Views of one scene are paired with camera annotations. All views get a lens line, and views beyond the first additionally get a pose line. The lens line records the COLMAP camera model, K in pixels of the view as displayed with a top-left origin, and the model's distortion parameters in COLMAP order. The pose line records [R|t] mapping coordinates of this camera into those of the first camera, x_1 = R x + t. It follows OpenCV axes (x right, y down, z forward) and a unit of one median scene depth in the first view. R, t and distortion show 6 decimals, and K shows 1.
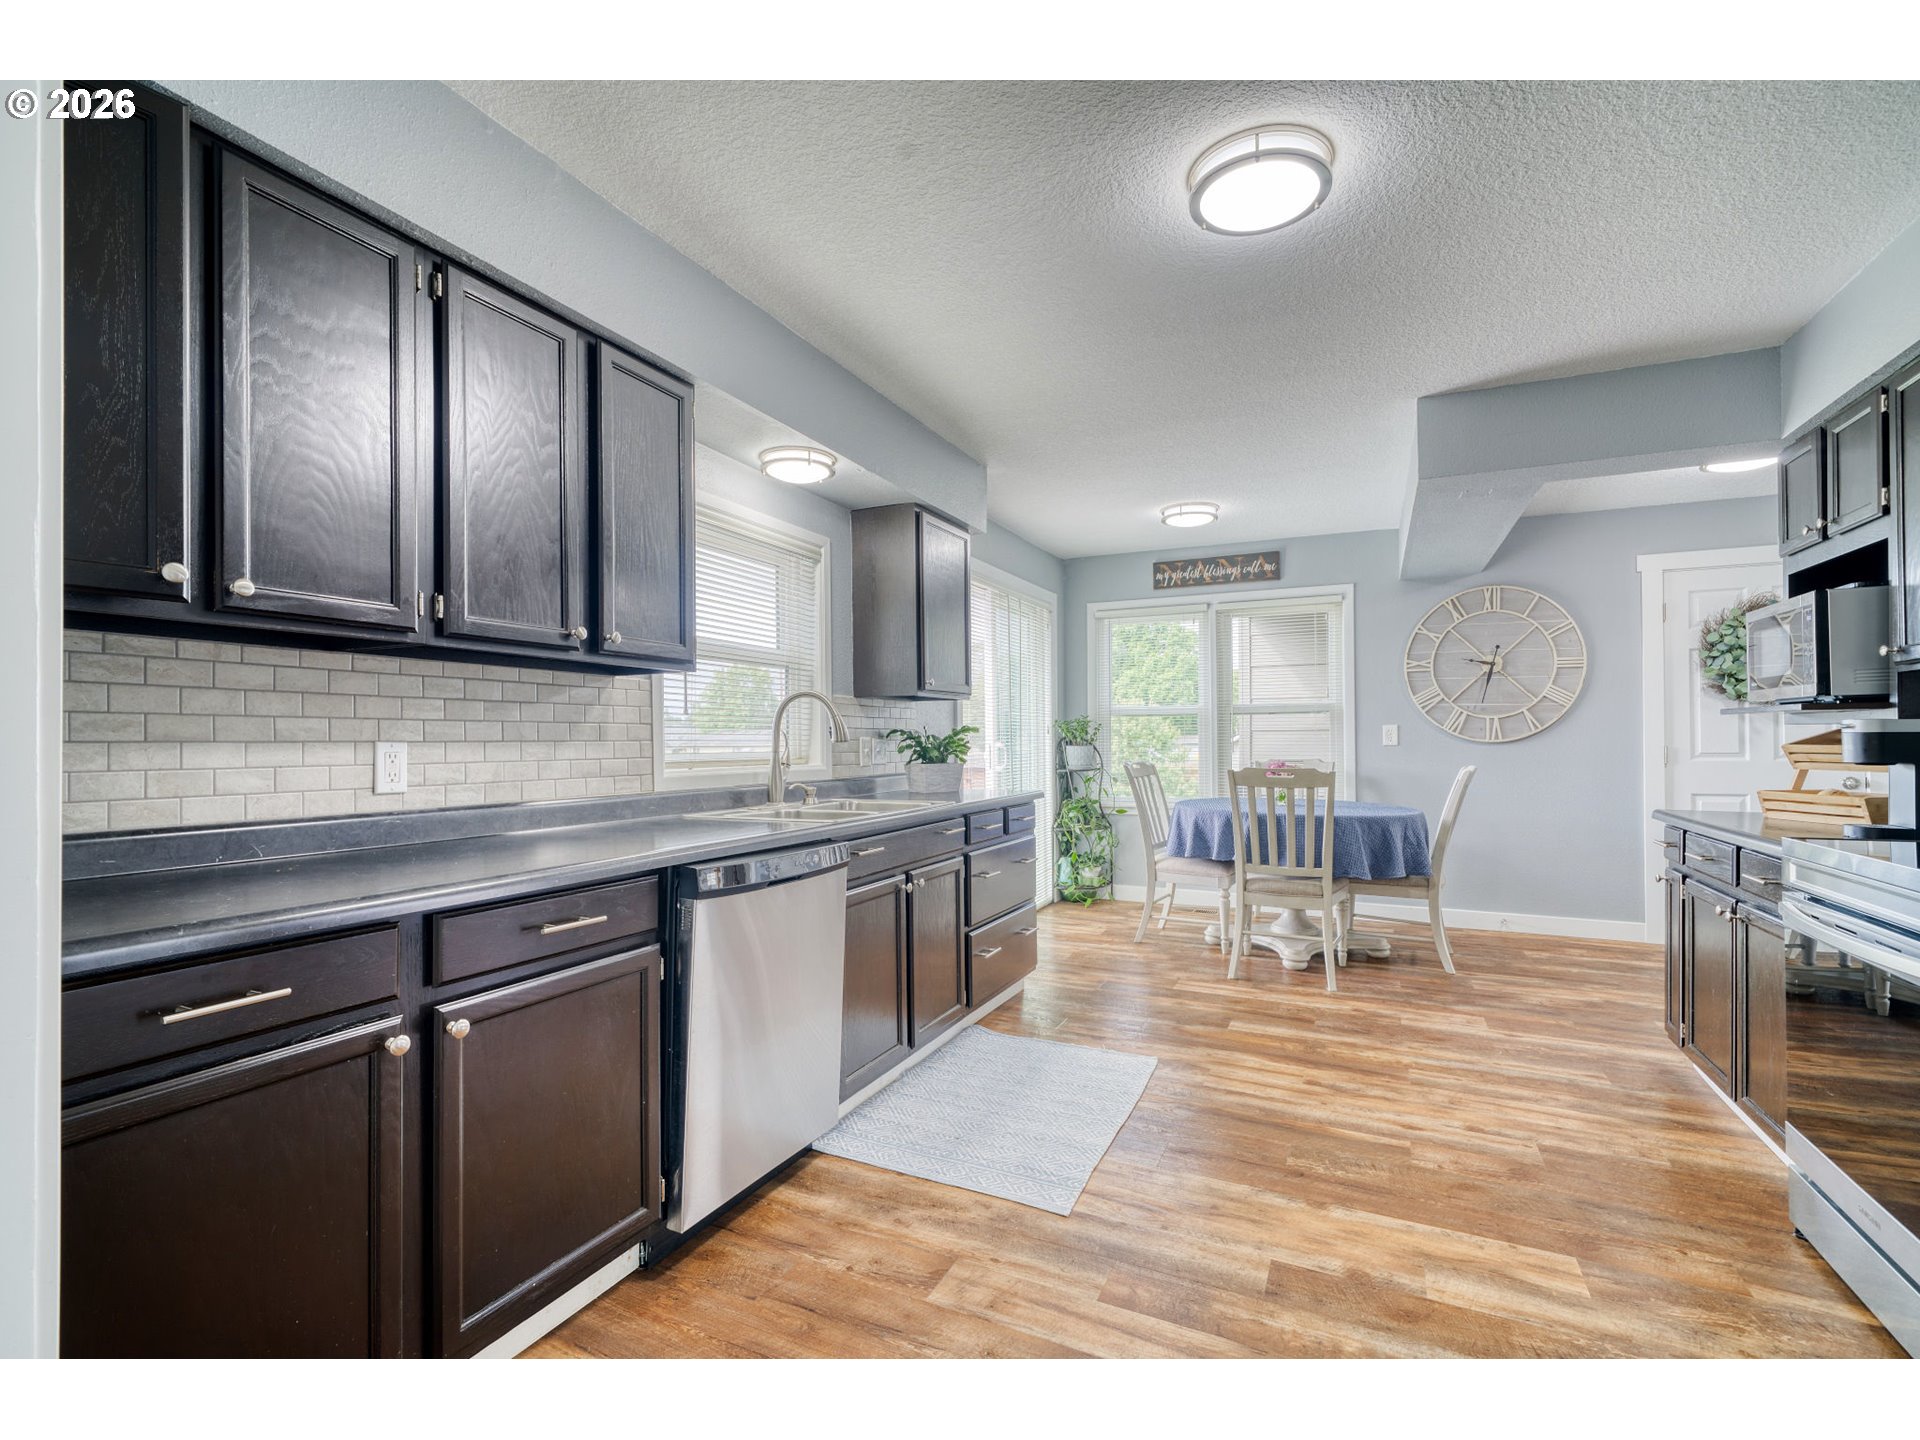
lens RADIAL K [[882.2, 0, 953.8], [0, 882.2, 736.0], [0, 0, 1]] dist [0.022628, -0.013352]
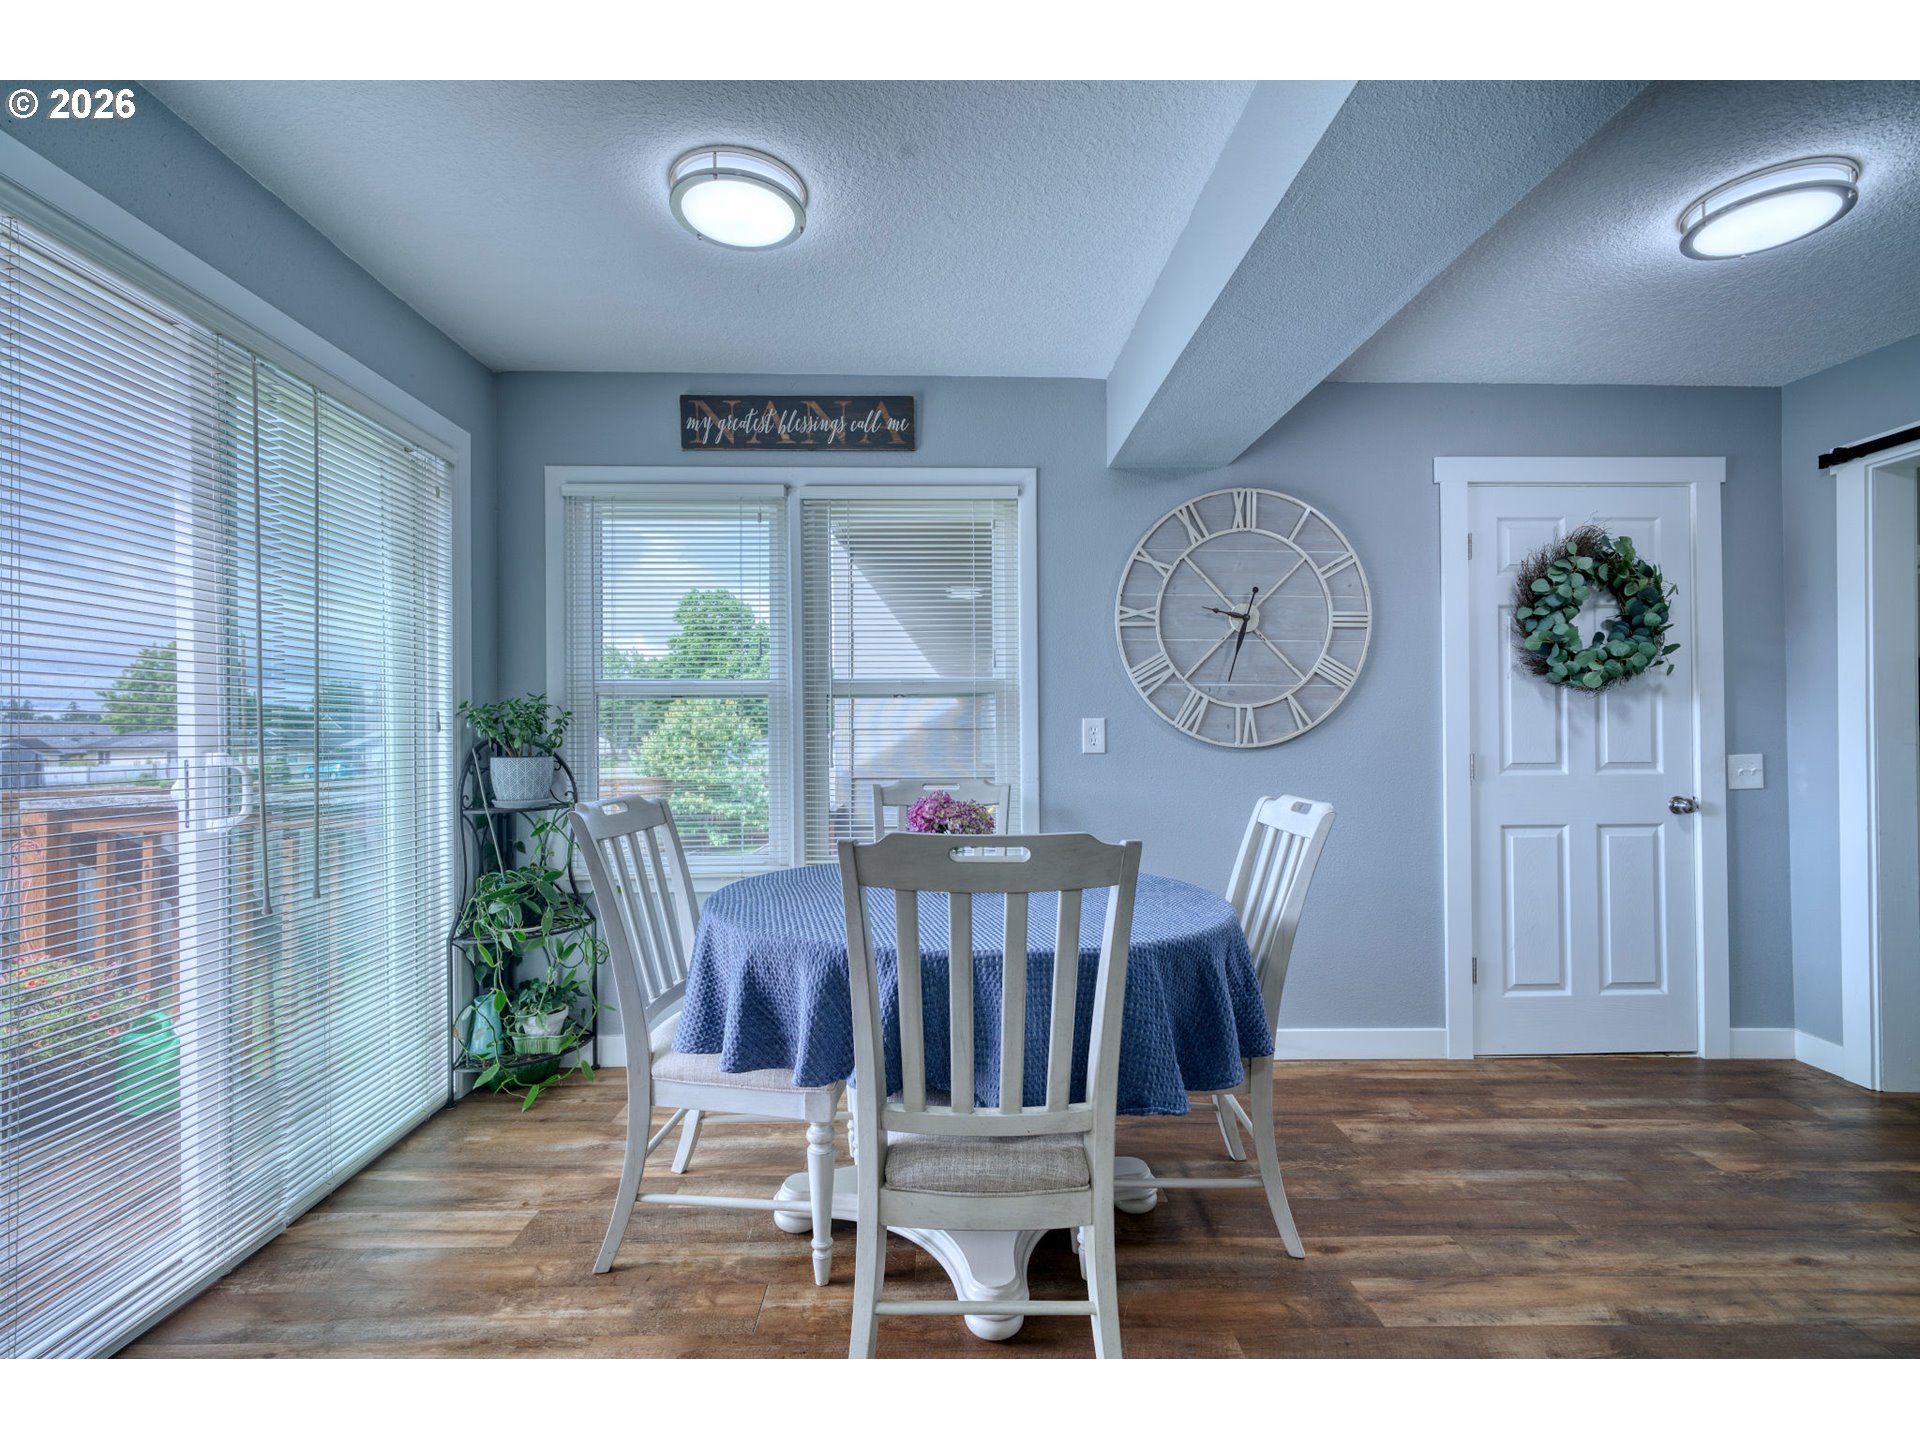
lens RADIAL K [[882.2, 0, 953.8], [0, 882.2, 736.0], [0, 0, 1]] dist [0.022628, -0.013352]
pose [[0.895201, 0.001730, 0.445660, 0.206551], [-0.001158, 0.999998, -0.001557, 0.000353], [-0.445662, 0.000877, 0.895201, 0.702187]]
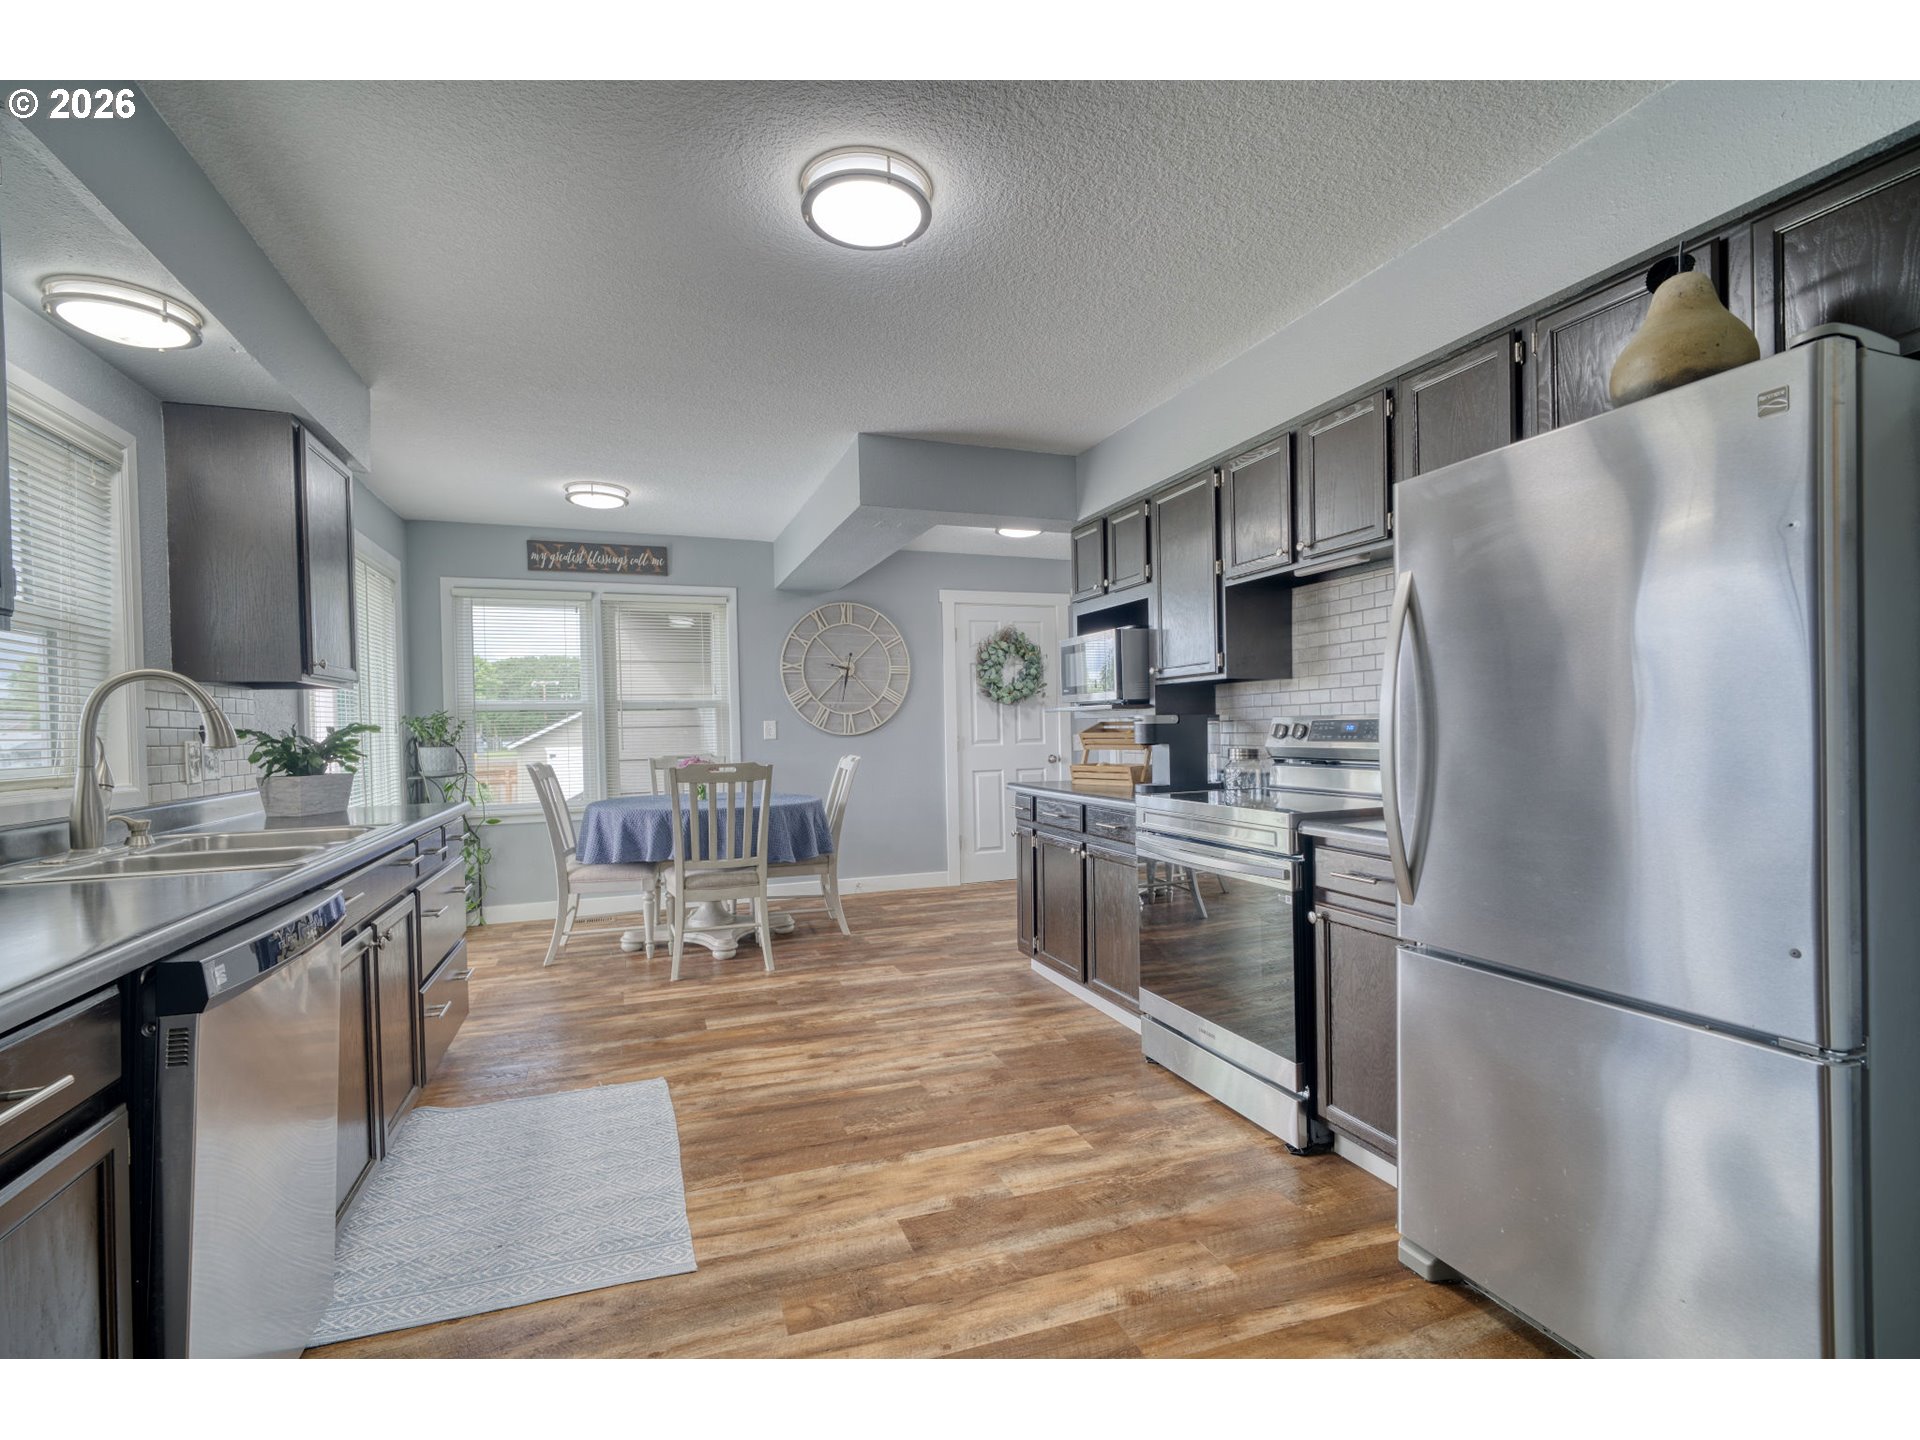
lens RADIAL K [[882.2, 0, 953.8], [0, 882.2, 736.0], [0, 0, 1]] dist [0.022628, -0.013352]
pose [[0.704224, -0.016083, 0.709796, -0.162550], [0.013529, 0.999866, 0.009234, -0.000794], [-0.709849, 0.003100, 0.704347, 0.094614]]
